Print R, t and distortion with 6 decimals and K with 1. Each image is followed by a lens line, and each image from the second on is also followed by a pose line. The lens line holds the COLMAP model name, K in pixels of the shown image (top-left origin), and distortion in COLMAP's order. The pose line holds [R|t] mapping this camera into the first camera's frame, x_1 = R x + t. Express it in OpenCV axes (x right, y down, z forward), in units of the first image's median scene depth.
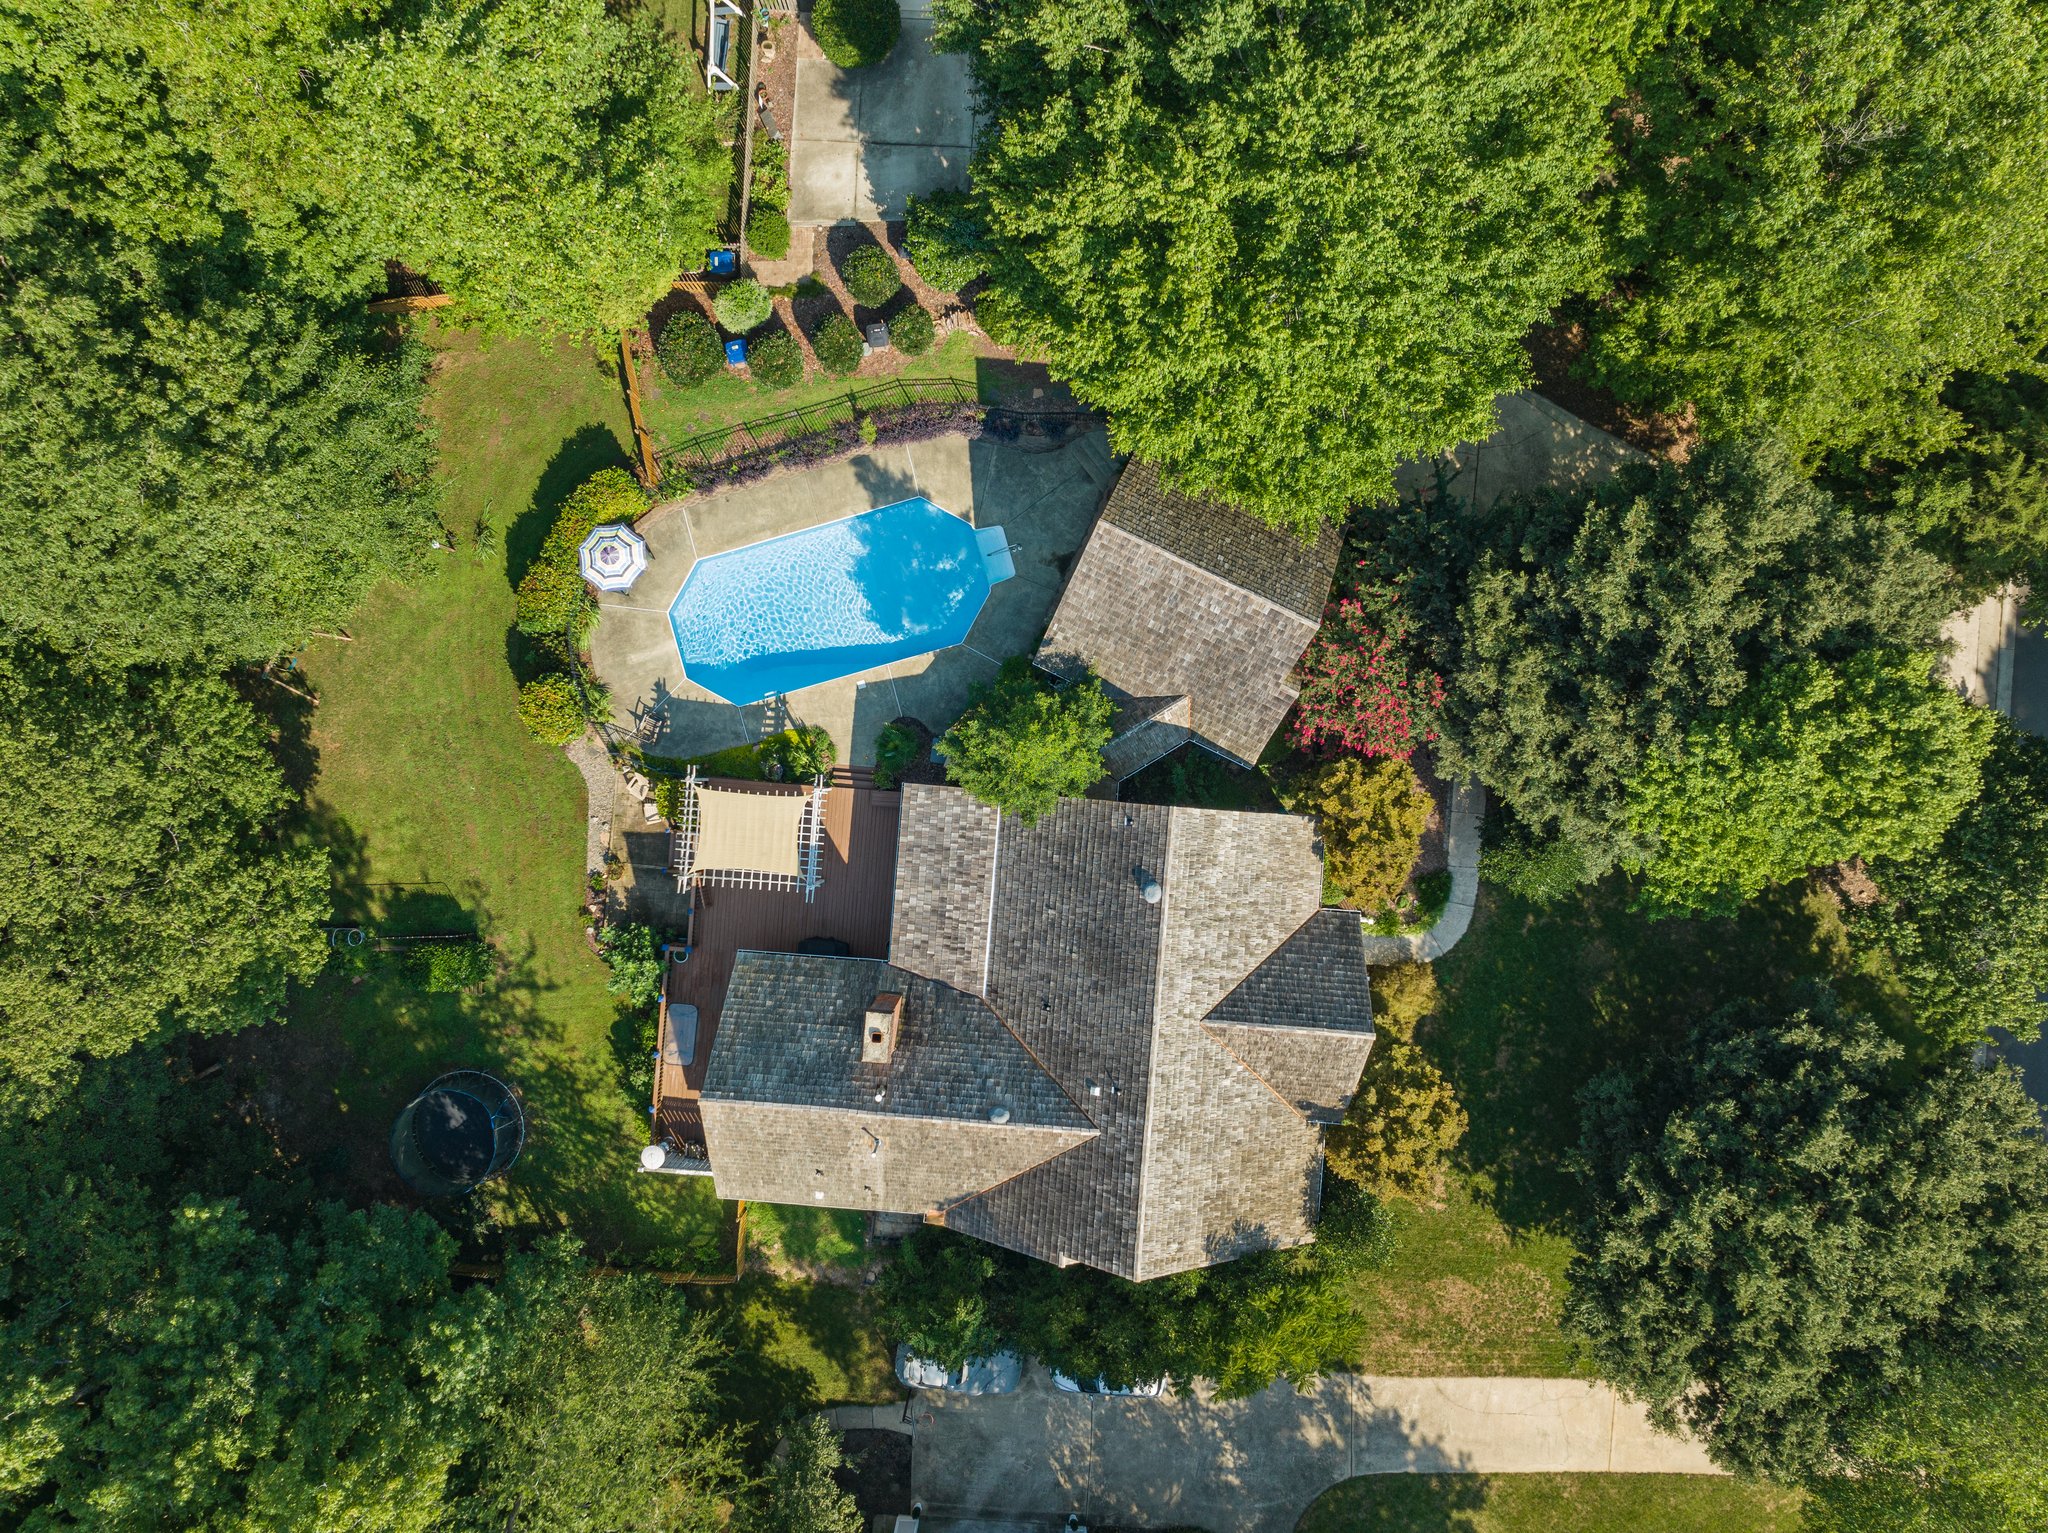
lens RADIAL K [[1460.1, 0, 1037.6], [0, 1460.1, 767.3], [0, 0, 1]] dist [-0.045705, 0.020448]
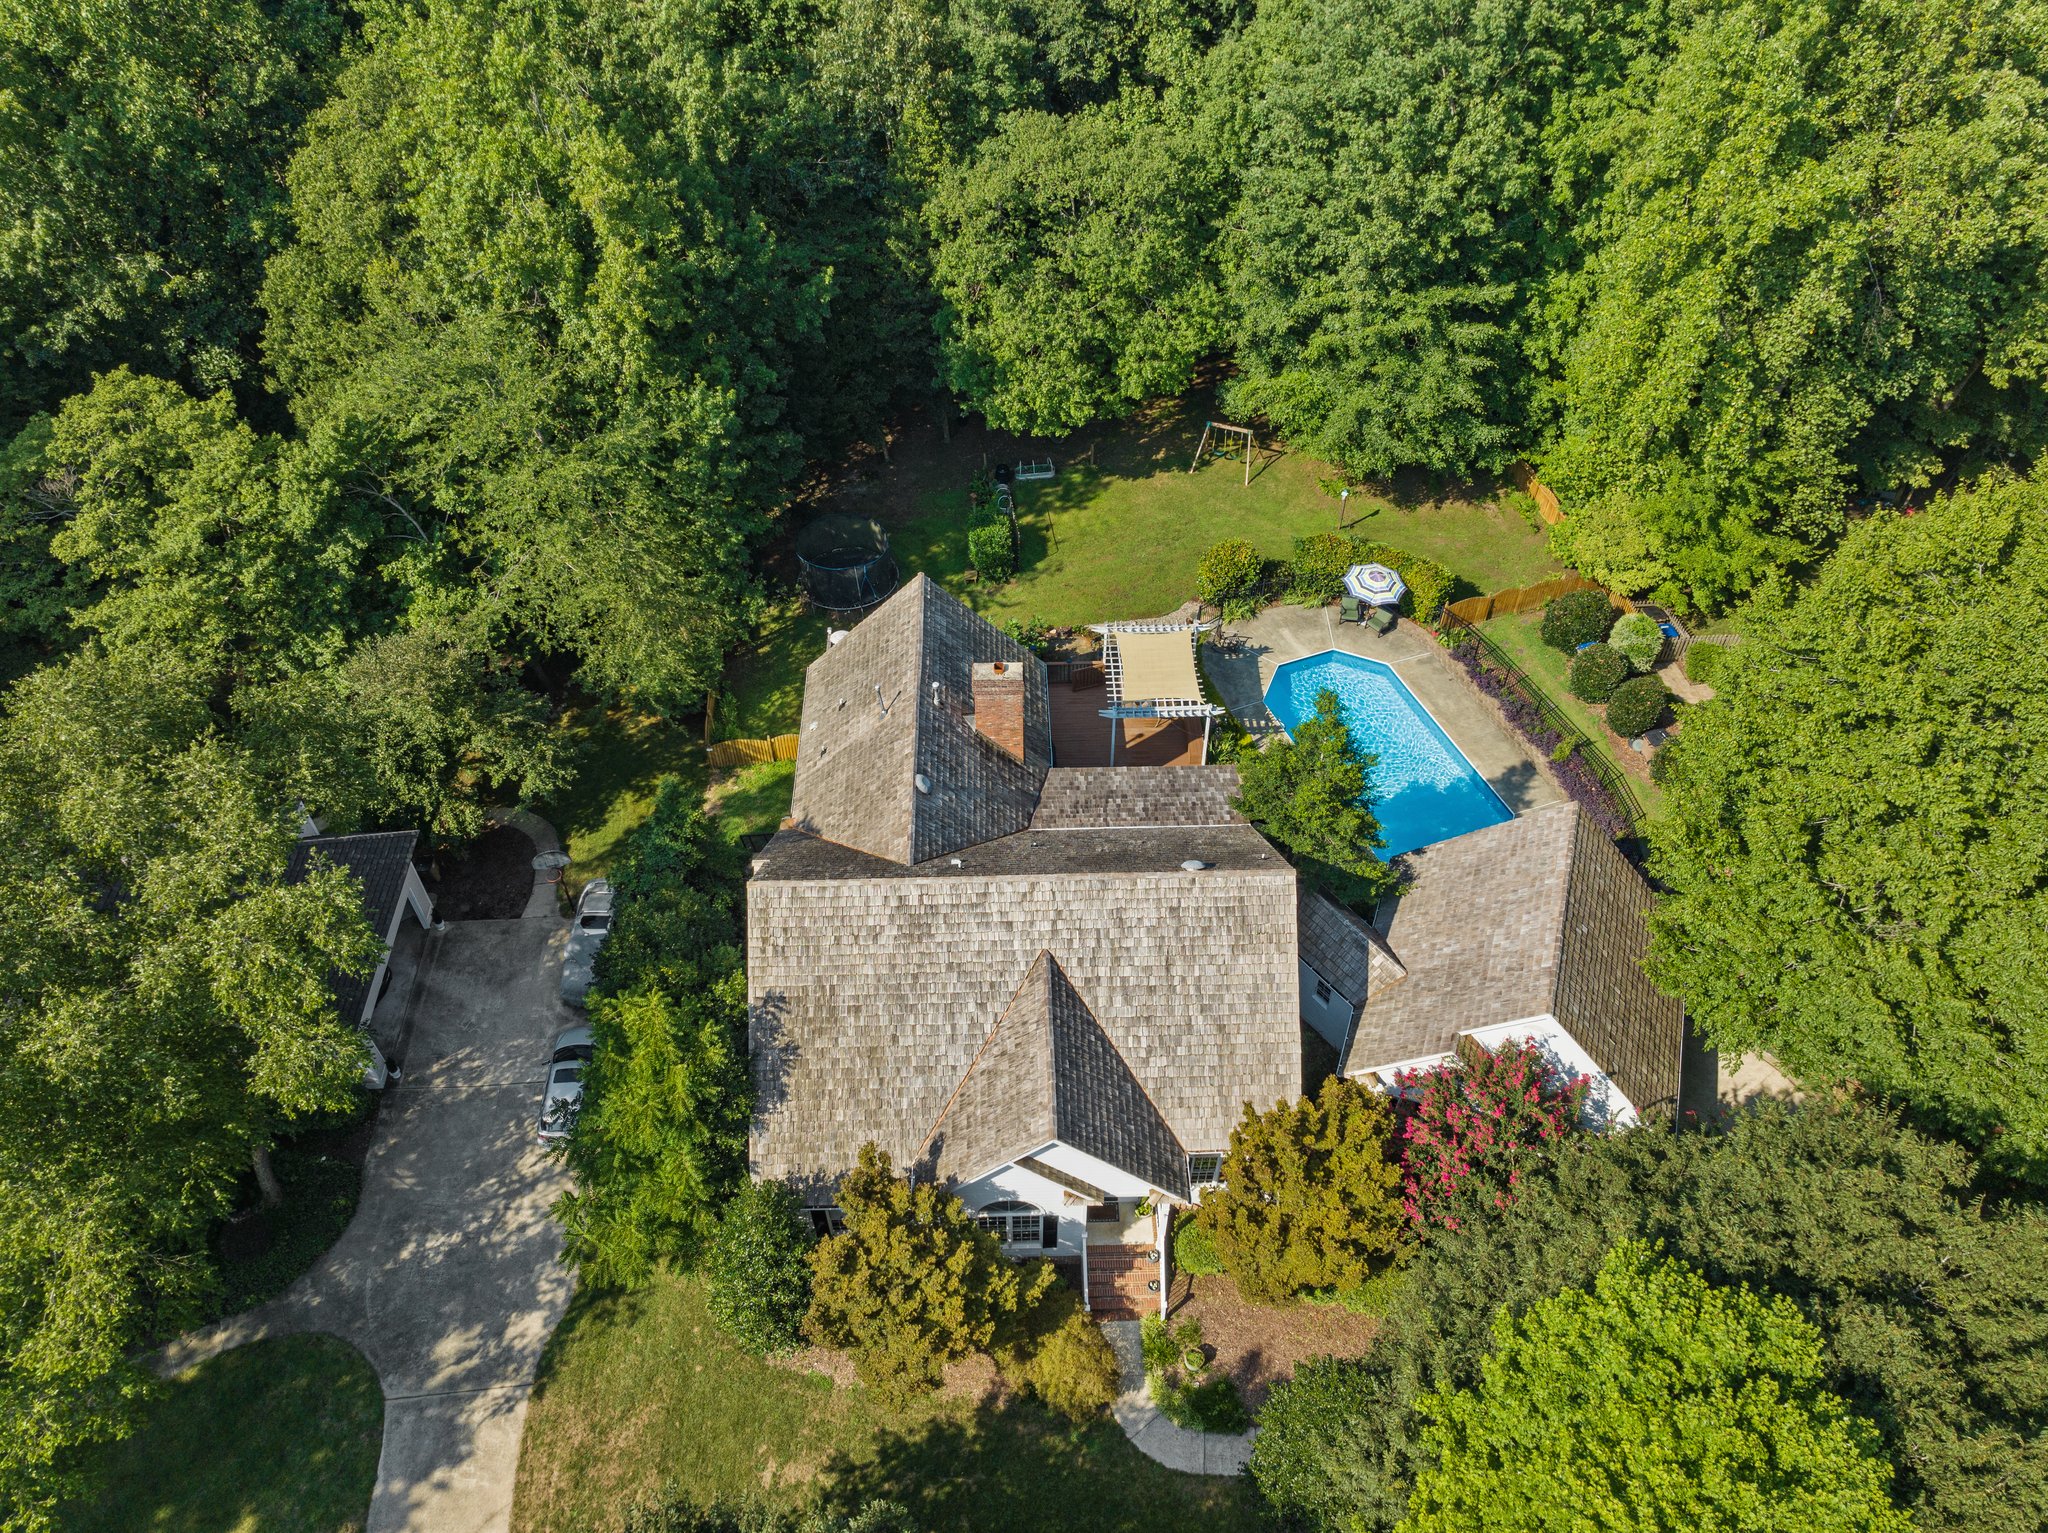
lens RADIAL K [[1460.1, 0, 1031.7], [0, 1460.1, 754.7], [0, 0, 1]] dist [-0.045705, 0.020448]
pose [[0.107661, 0.719299, -0.686308, 0.557376], [-0.994185, 0.079504, -0.072632, 0.215966], [0.002320, 0.690137, 0.723675, 0.285545]]
